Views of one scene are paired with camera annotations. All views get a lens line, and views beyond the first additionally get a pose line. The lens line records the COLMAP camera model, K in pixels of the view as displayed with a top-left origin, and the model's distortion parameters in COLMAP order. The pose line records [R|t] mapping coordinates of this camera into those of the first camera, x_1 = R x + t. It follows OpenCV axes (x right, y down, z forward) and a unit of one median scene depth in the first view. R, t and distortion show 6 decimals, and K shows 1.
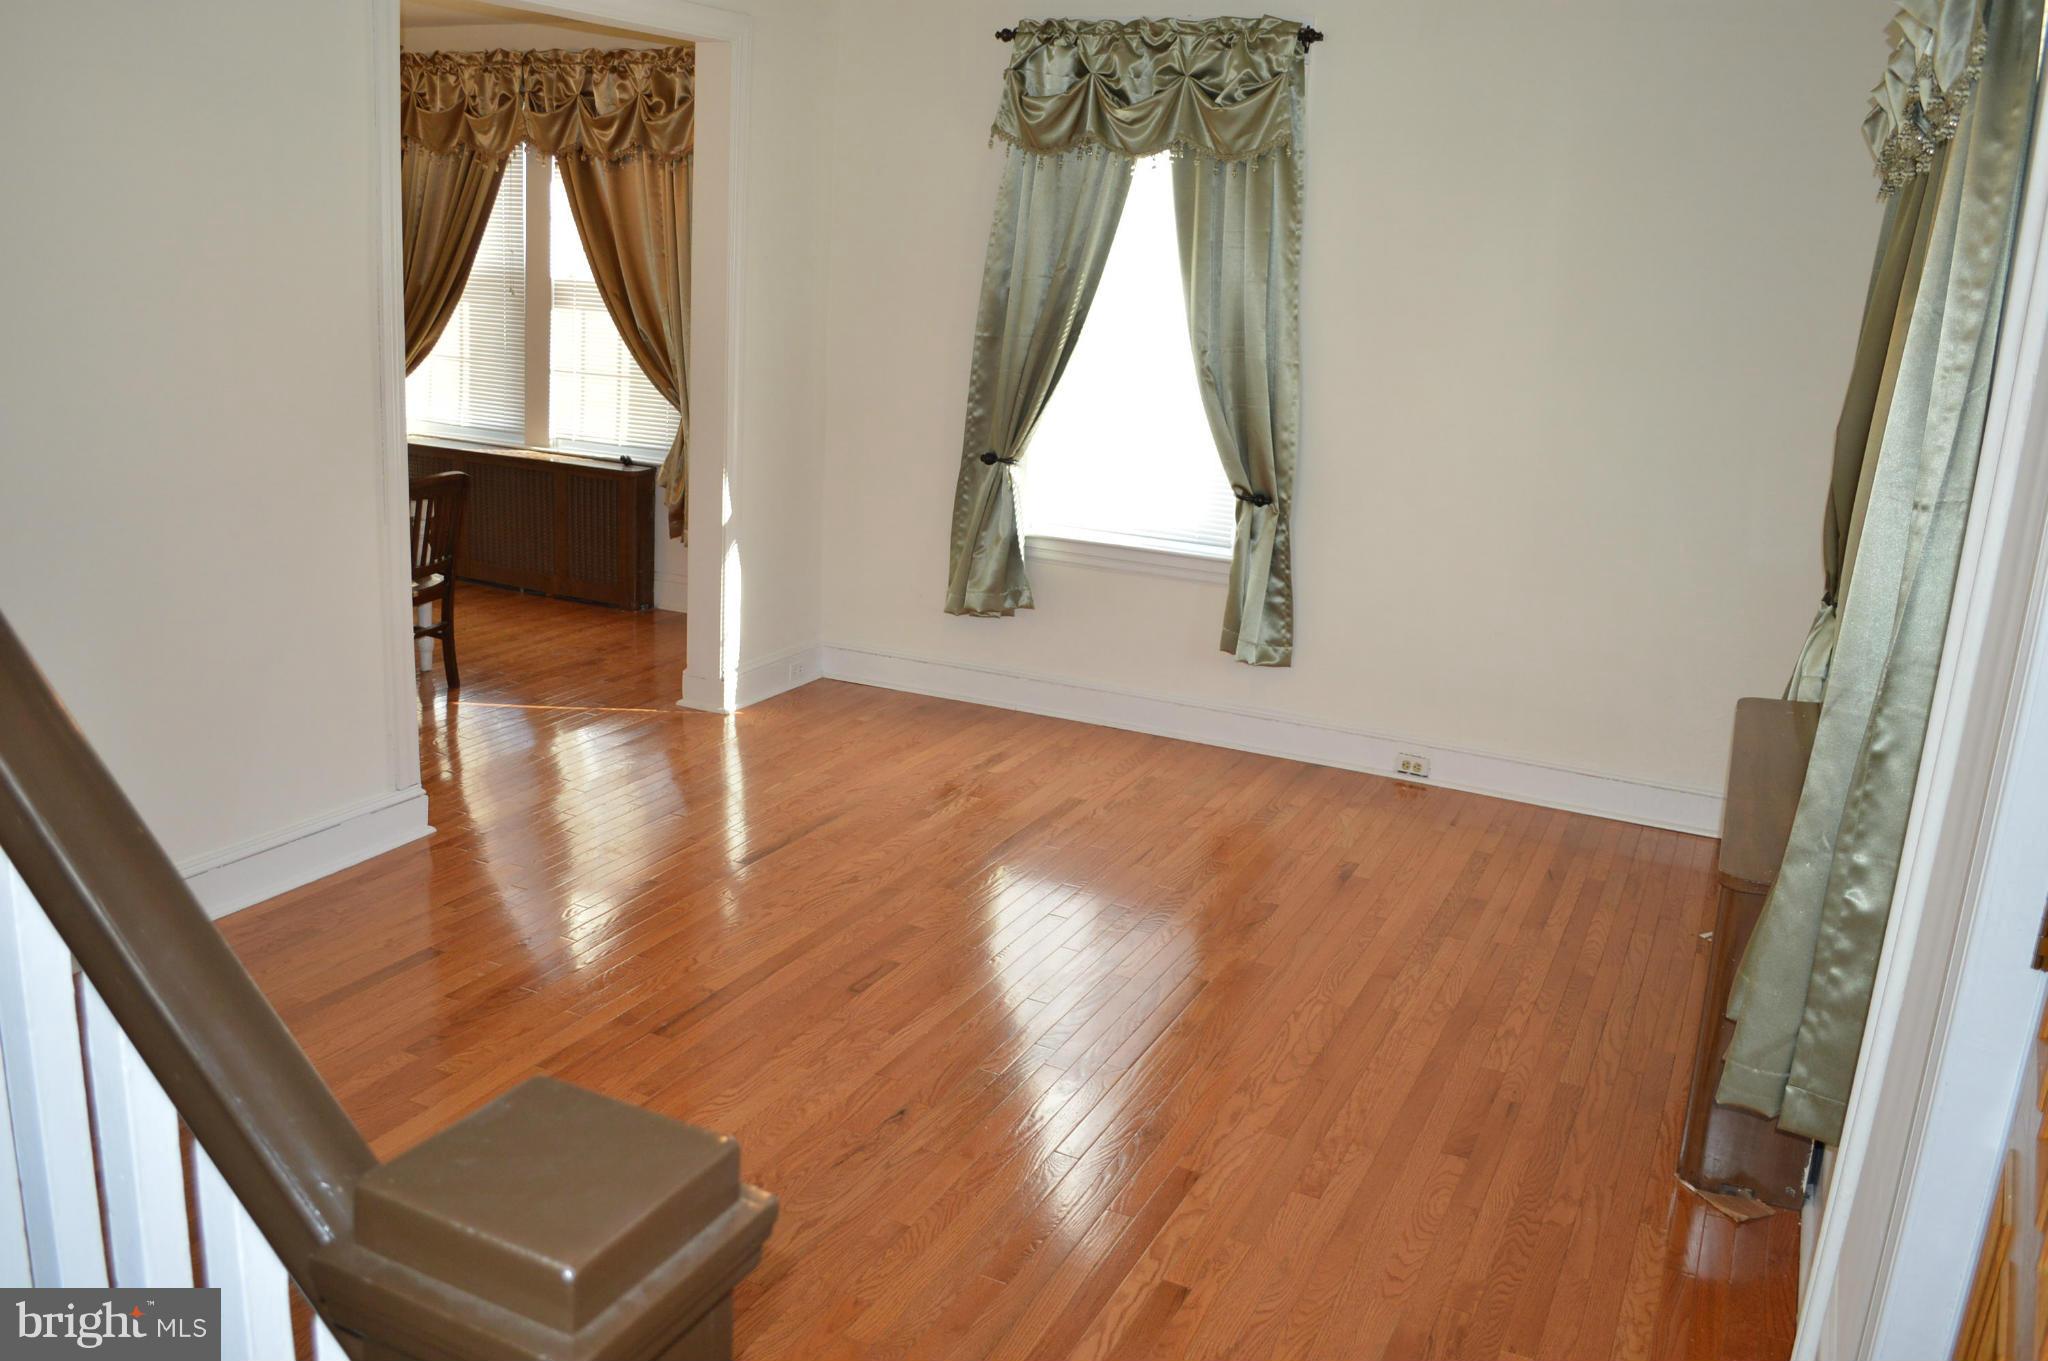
lens RADIAL K [[1629.3, 0, 1012.8], [0, 1629.3, 696.6], [0, 0, 1]] dist [-0.029035, -0.004493]
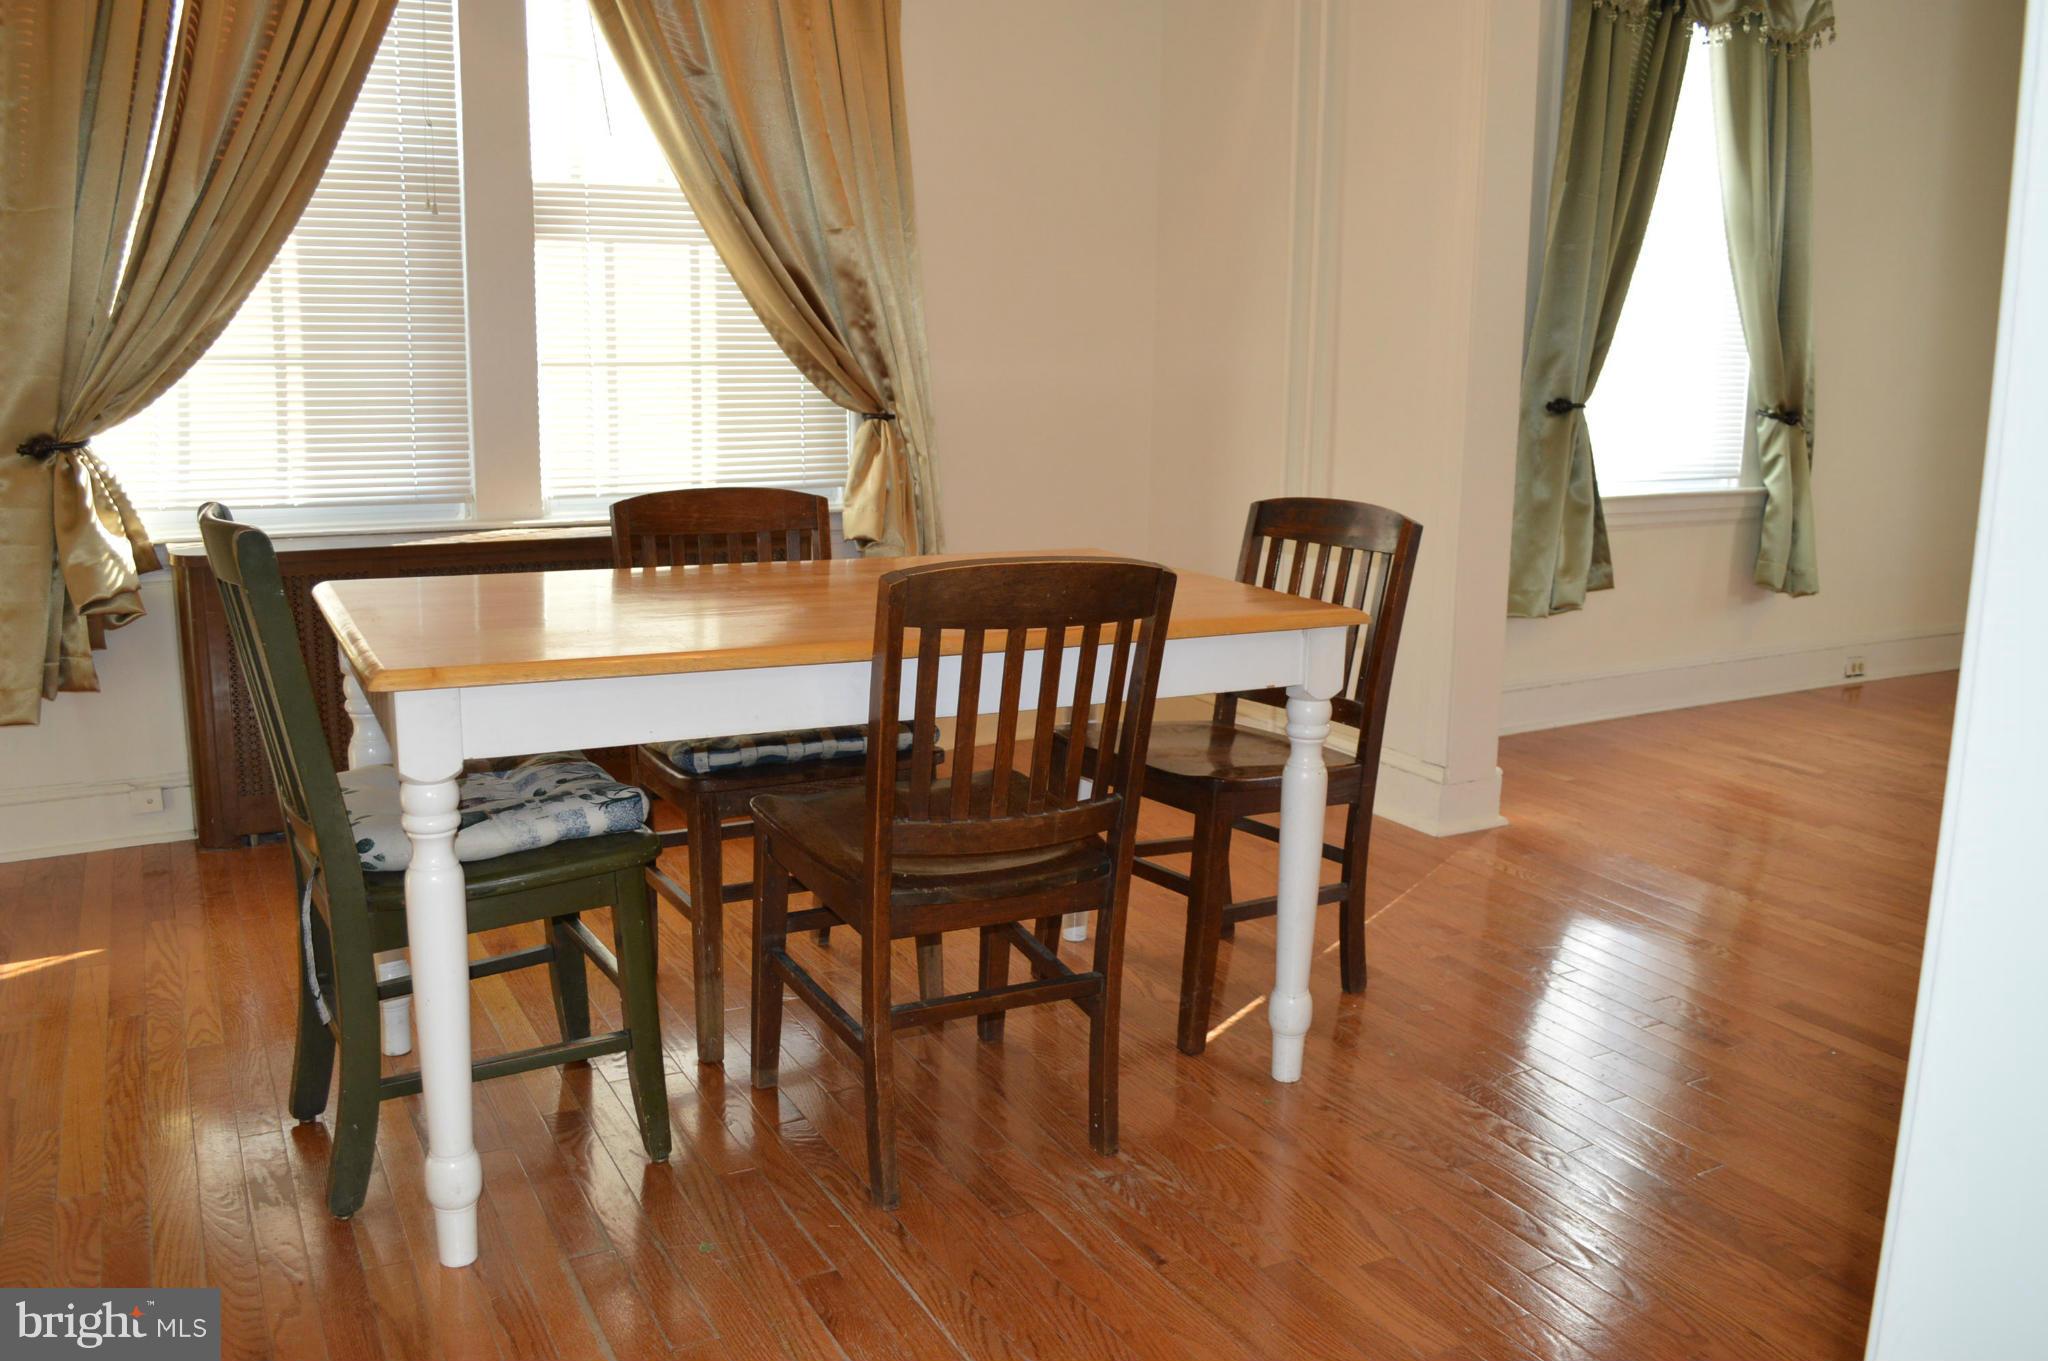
lens RADIAL K [[1629.3, 0, 1018.9], [0, 1629.3, 679.6], [0, 0, 1]] dist [-0.029035, -0.004493]
pose [[0.594381, -0.208101, 0.776792, -0.617118], [0.237690, 0.968243, 0.077516, -0.111084], [-0.768254, 0.138562, 0.624969, 0.591510]]
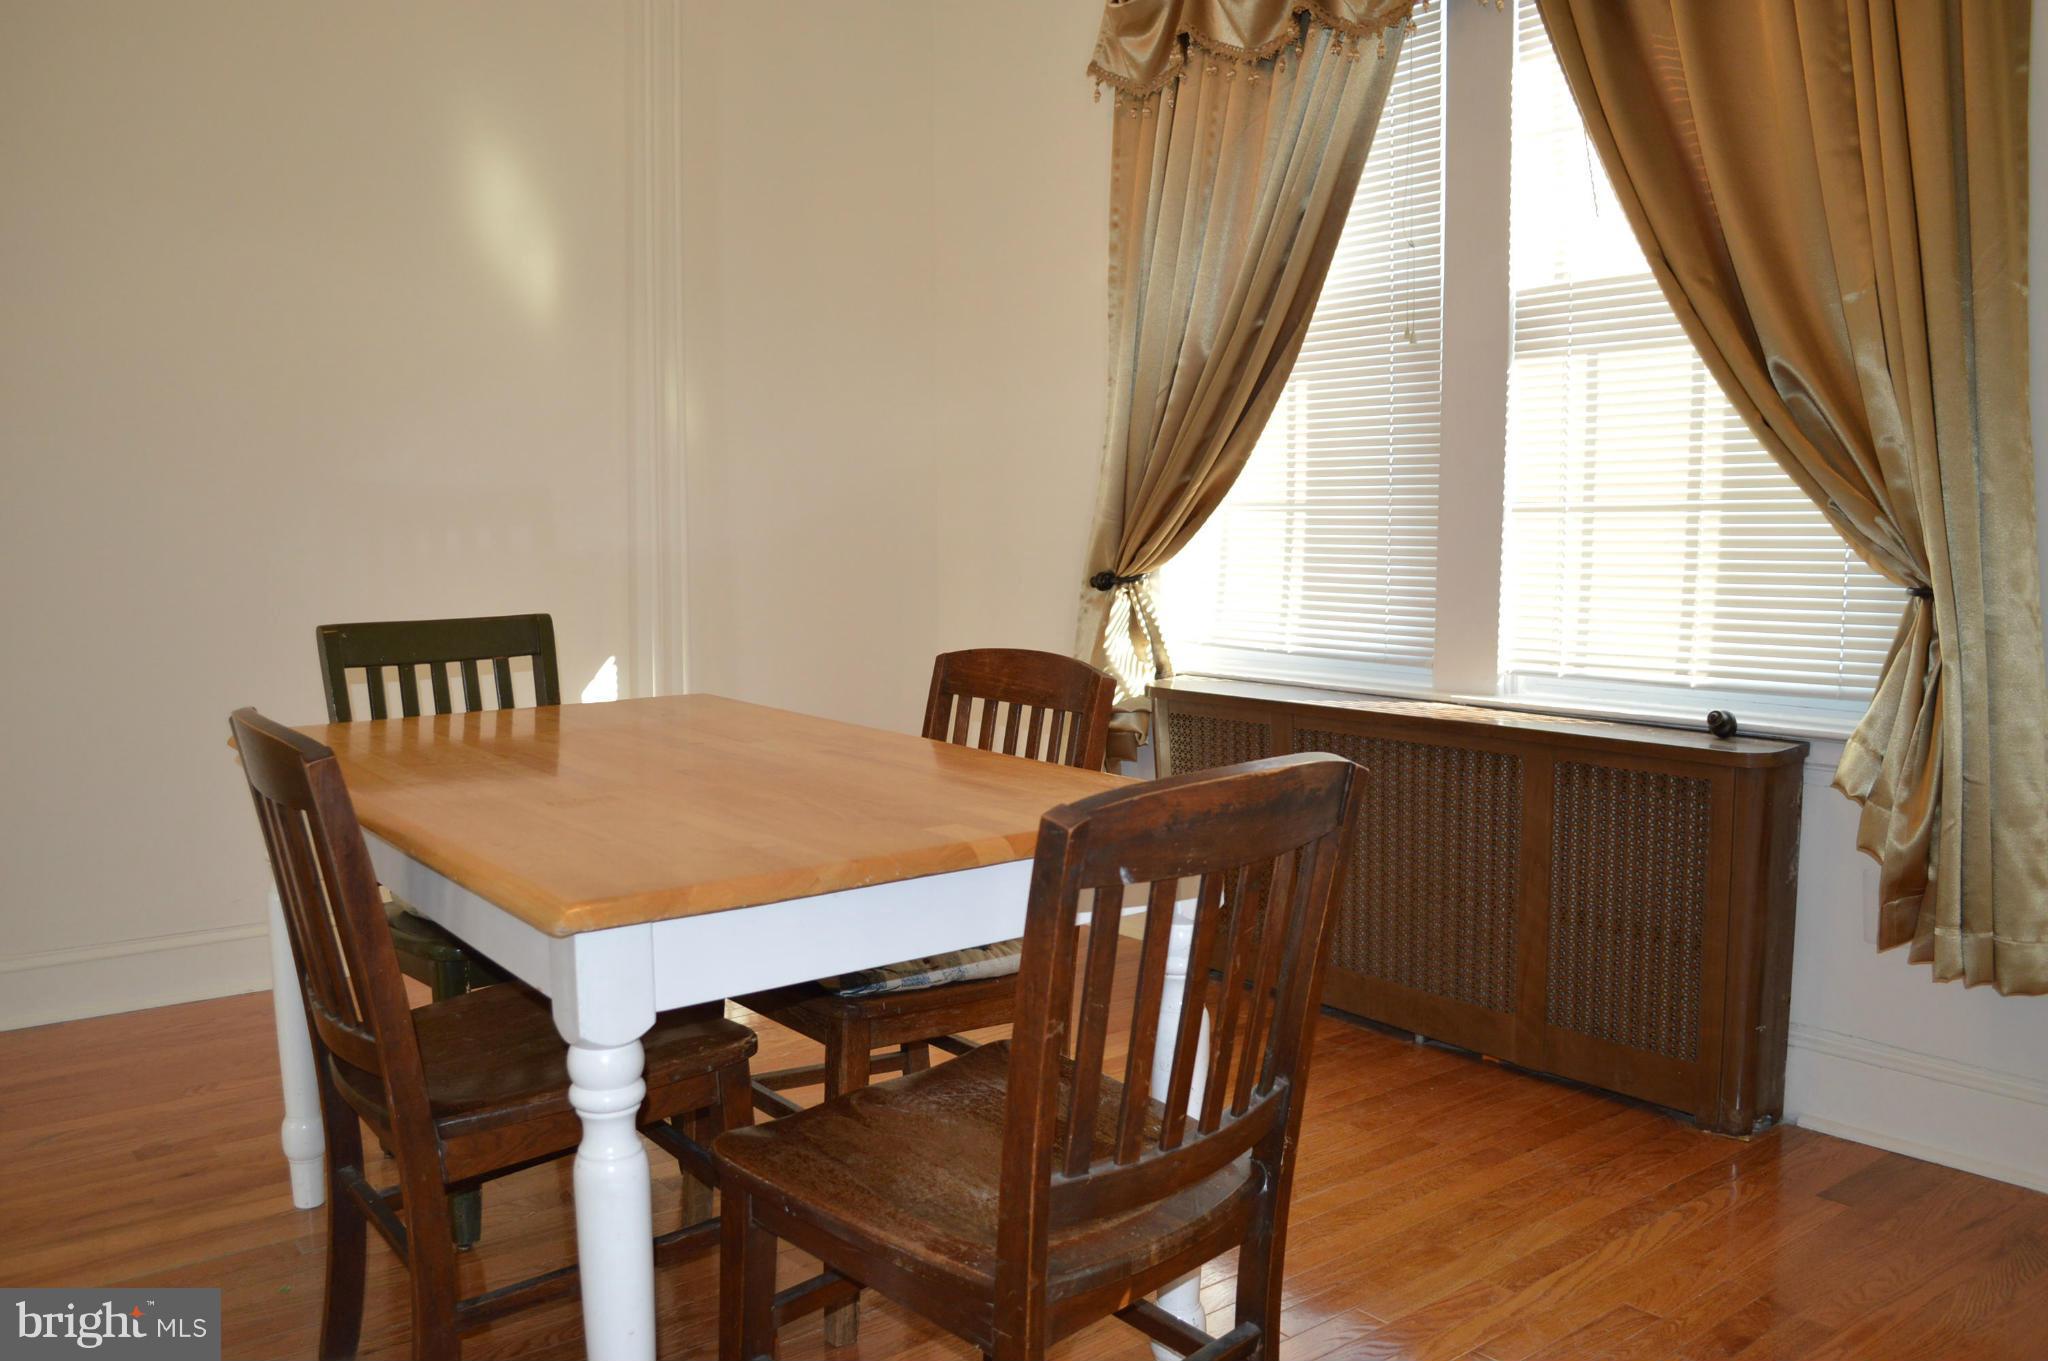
lens RADIAL K [[1629.3, 0, 1016.7], [0, 1629.3, 678.0], [0, 0, 1]] dist [-0.029035, -0.004493]
pose [[0.893410, -0.020917, -0.448755, -0.212910], [-0.055366, 0.986174, -0.156192, -0.087963], [0.445818, 0.164389, 0.879899, 0.594815]]
